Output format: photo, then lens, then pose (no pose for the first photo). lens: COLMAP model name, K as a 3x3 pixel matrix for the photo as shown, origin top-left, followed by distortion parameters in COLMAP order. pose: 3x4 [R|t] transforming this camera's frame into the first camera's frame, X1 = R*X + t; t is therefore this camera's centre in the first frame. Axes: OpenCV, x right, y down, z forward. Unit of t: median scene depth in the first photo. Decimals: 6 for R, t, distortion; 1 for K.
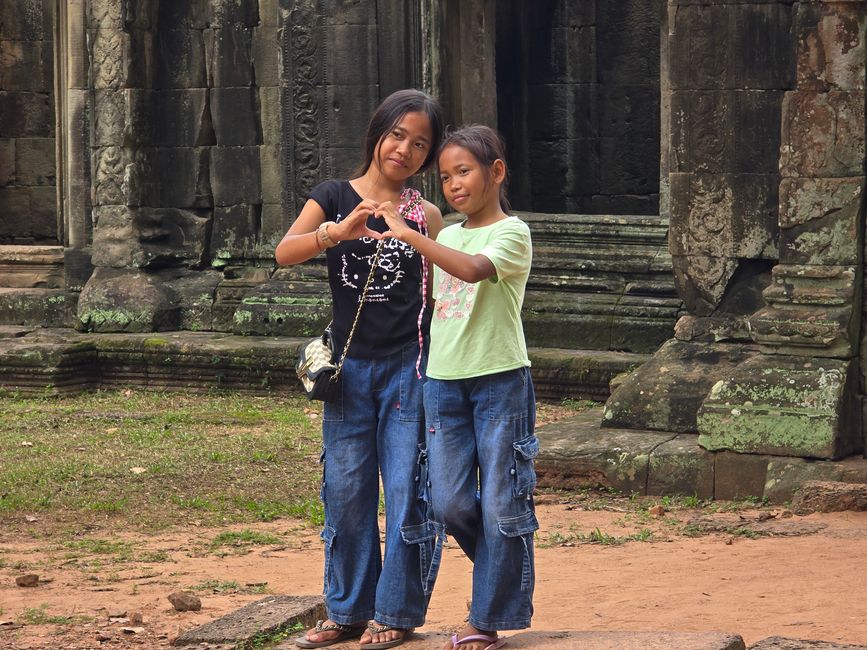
lens RADIAL K [[2630.7, 0, 433.5], [0, 2630.7, 325.0], [0, 0, 1]] dist [0.252053, -1.200096]
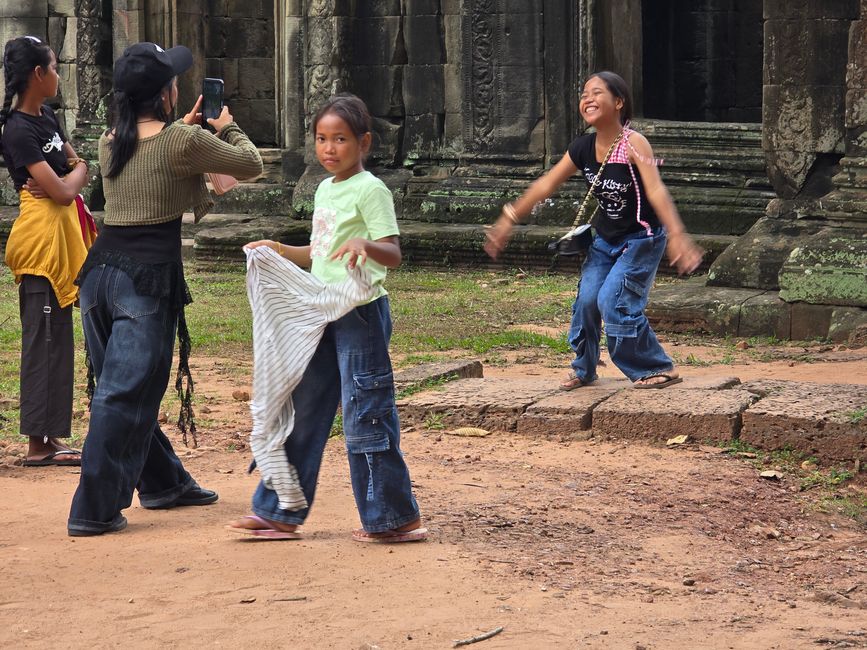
lens RADIAL K [[2630.7, 0, 433.5], [0, 2630.7, 325.0], [0, 0, 1]] dist [0.252053, -1.200096]
pose [[0.997294, 0.010506, -0.072760, 0.025160], [-0.008378, 0.999530, 0.029483, 0.021264], [0.073036, -0.028793, 0.996914, -0.279877]]
